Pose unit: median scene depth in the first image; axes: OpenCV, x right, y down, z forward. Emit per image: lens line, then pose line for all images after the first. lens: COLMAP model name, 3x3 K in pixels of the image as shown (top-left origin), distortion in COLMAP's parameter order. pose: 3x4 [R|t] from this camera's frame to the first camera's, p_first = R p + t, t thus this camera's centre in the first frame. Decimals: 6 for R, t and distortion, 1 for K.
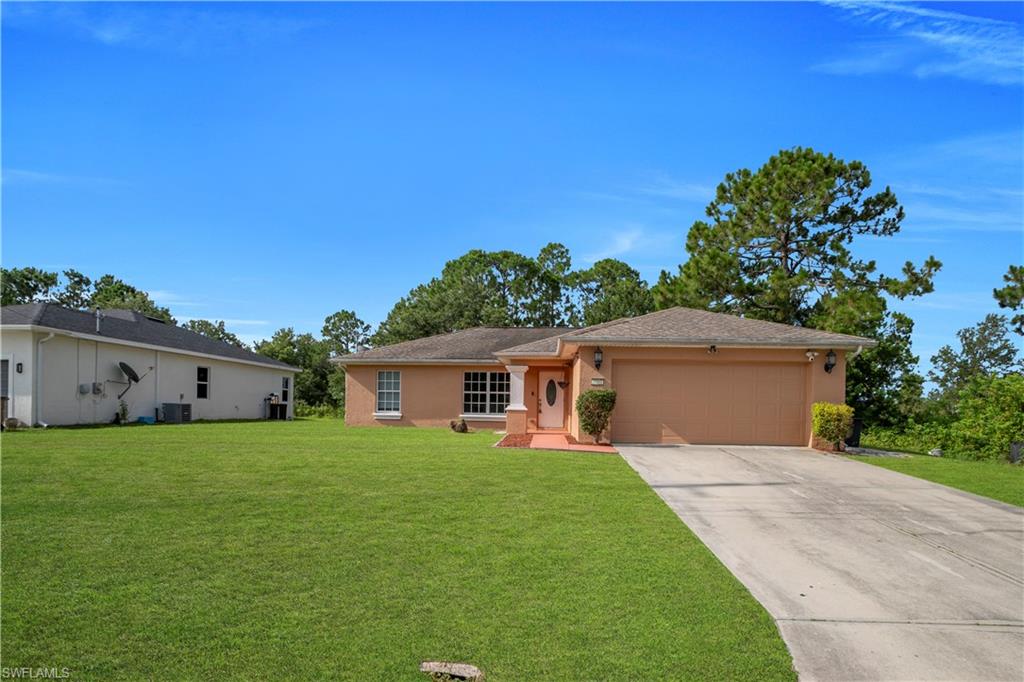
lens RADIAL K [[499.3, 0, 512.9], [0, 499.3, 421.1], [0, 0, 1]] dist [-0.036343, 0.001869]
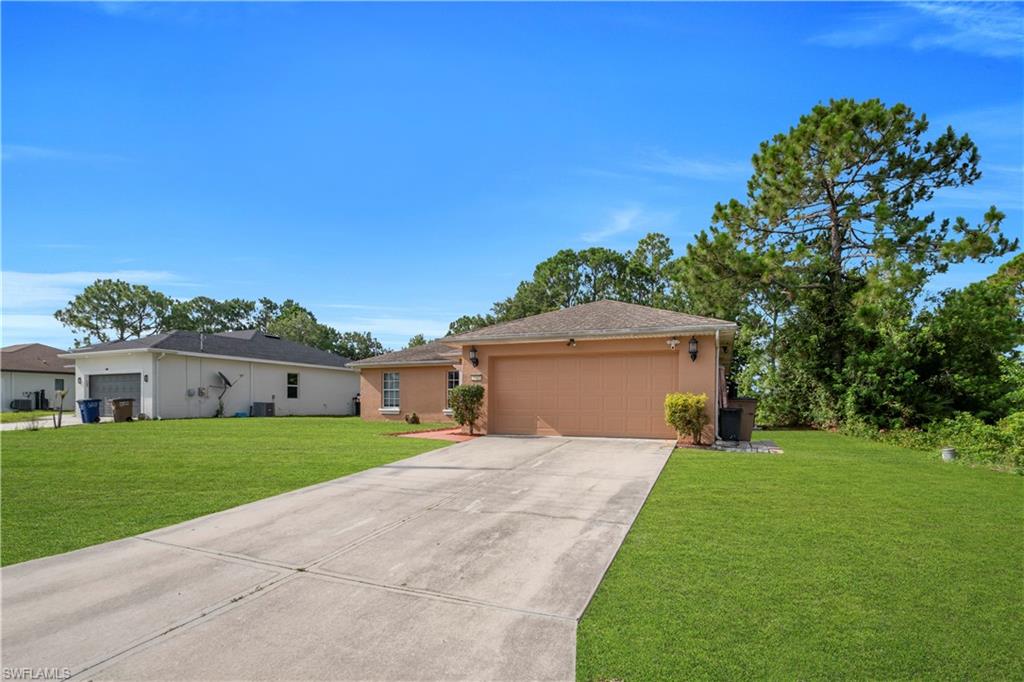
lens RADIAL K [[499.3, 0, 511.3], [0, 499.3, 420.9], [0, 0, 1]] dist [-0.036343, 0.001869]
pose [[0.943112, 0.001419, -0.332472, 0.347447], [0.000025, 0.999991, 0.004339, 0.006440], [0.332475, -0.004101, 0.943103, -0.004610]]
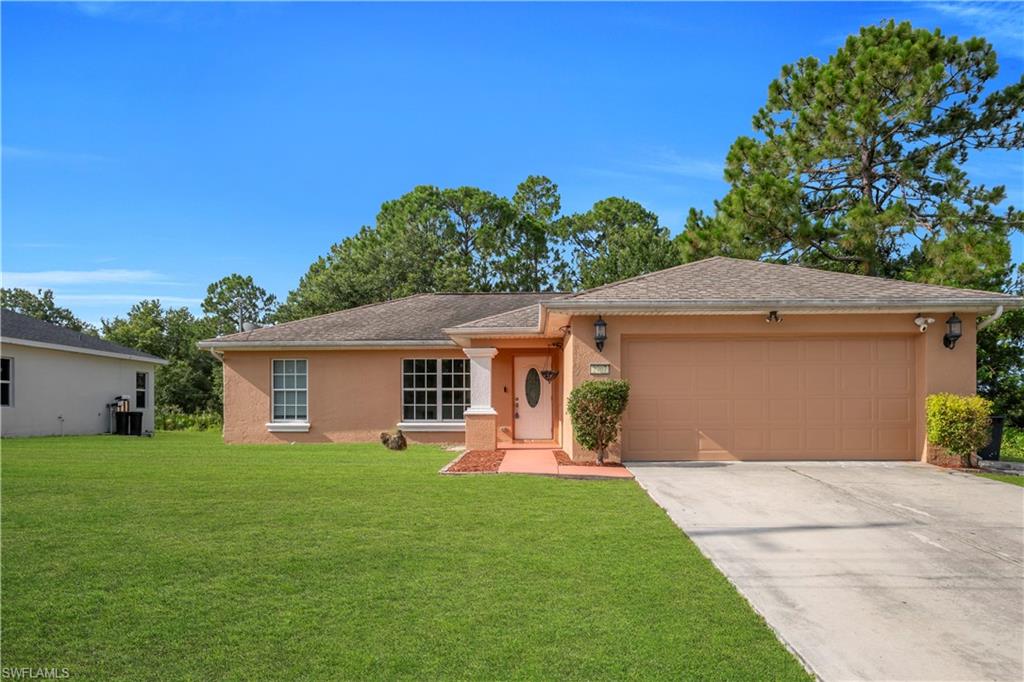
lens RADIAL K [[694.5, 0, 515.6], [0, 694.5, 421.5], [0, 0, 1]] dist [0.004821, 0.016095]
pose [[0.998885, -0.019522, 0.042989, 0.010081], [0.020001, 0.999742, -0.010751, -0.001277], [-0.042768, 0.011599, 0.999018, 0.051130]]
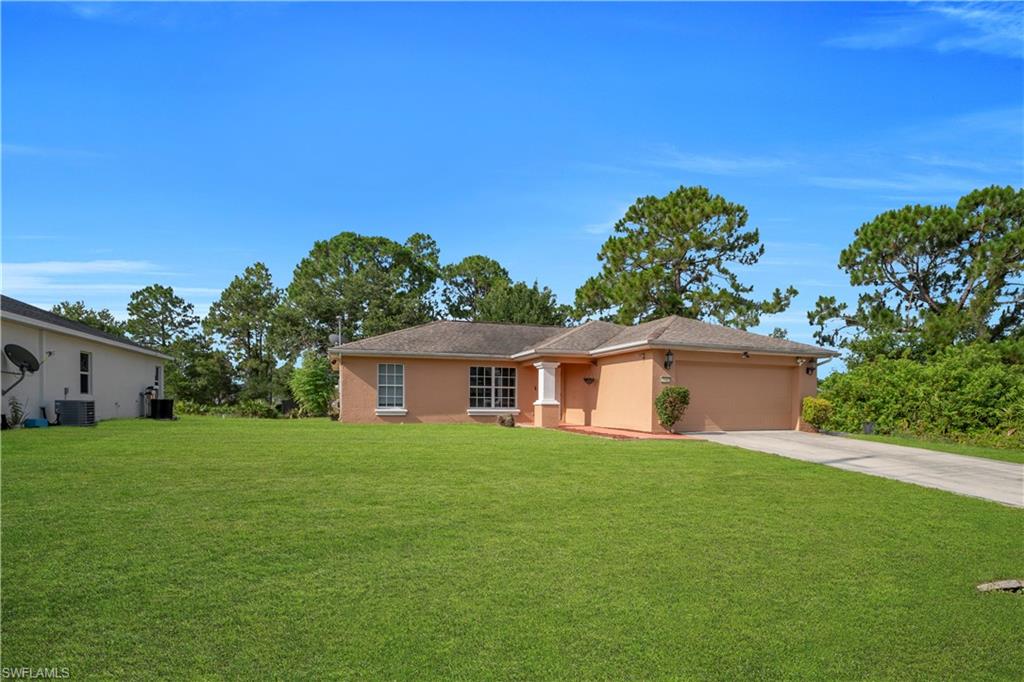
lens RADIAL K [[499.3, 0, 515.1], [0, 499.3, 423.7], [0, 0, 1]] dist [-0.036343, 0.001869]
pose [[0.918061, -0.026428, 0.395557, -0.351040], [0.017836, 0.999519, 0.025382, -0.006820], [-0.396037, -0.016247, 0.918091, 0.042971]]
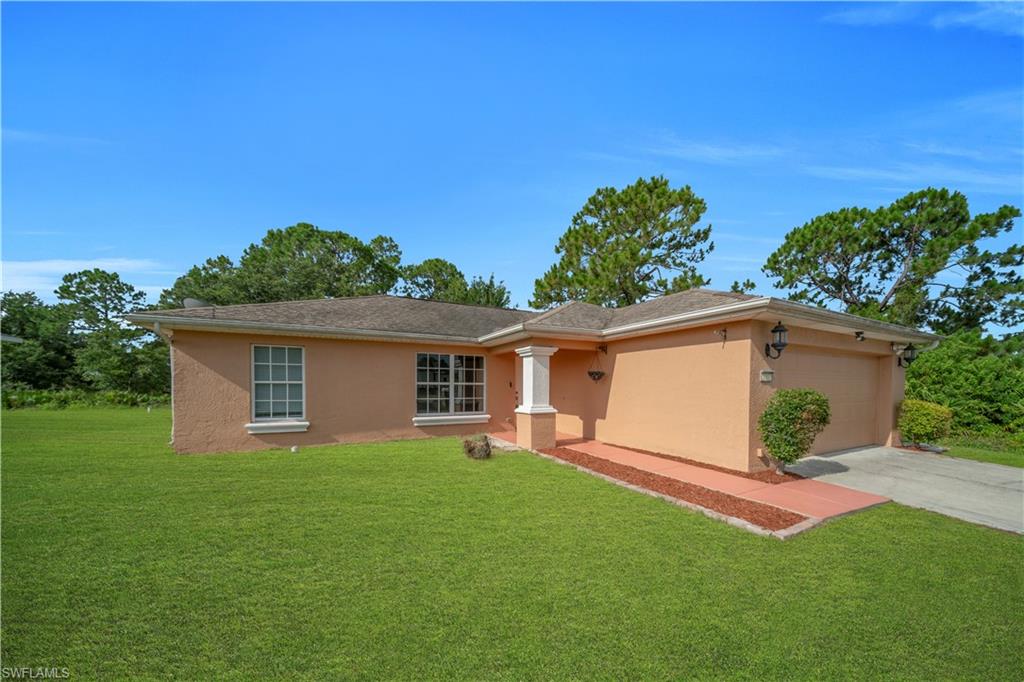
lens RADIAL K [[354.0, 0, 520.5], [0, 354.0, 395.9], [0, 0, 1]] dist [0.000428, -0.000767]
pose [[0.849018, -0.028238, 0.527608, -0.197535], [0.022467, 0.999597, 0.017345, -0.039469], [-0.527885, -0.002872, 0.849311, 0.446651]]
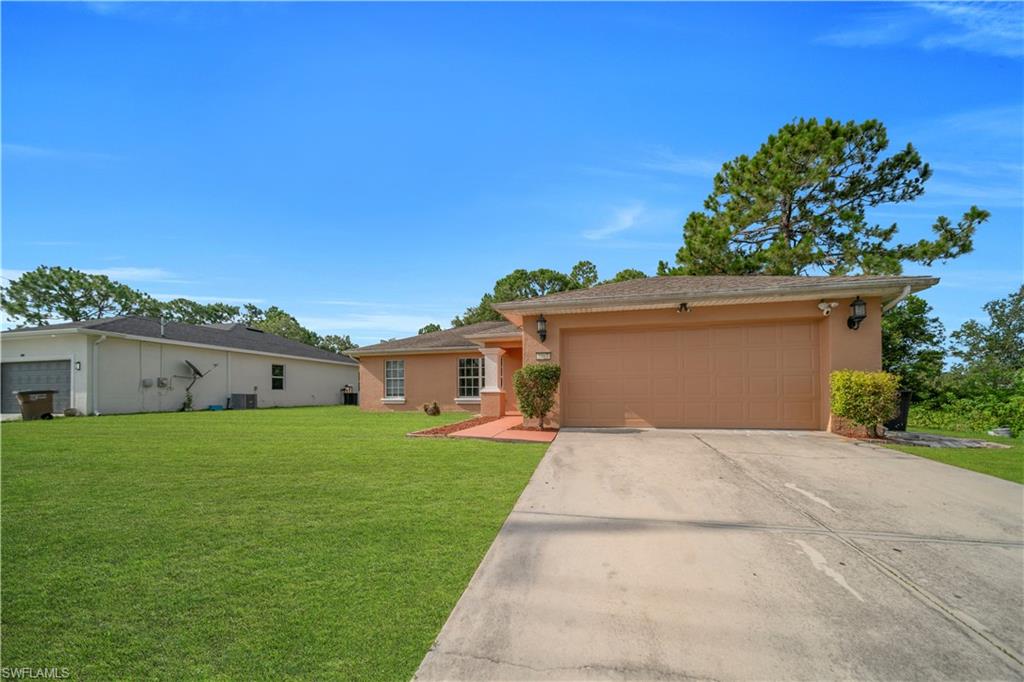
lens RADIAL K [[354.0, 0, 521.2], [0, 354.0, 396.7], [0, 0, 1]] dist [0.000428, -0.000767]
pose [[0.988544, -0.021771, -0.149353, 0.127003], [0.019011, 0.999622, -0.019884, 0.001381], [0.149729, 0.016817, 0.988584, 0.225941]]
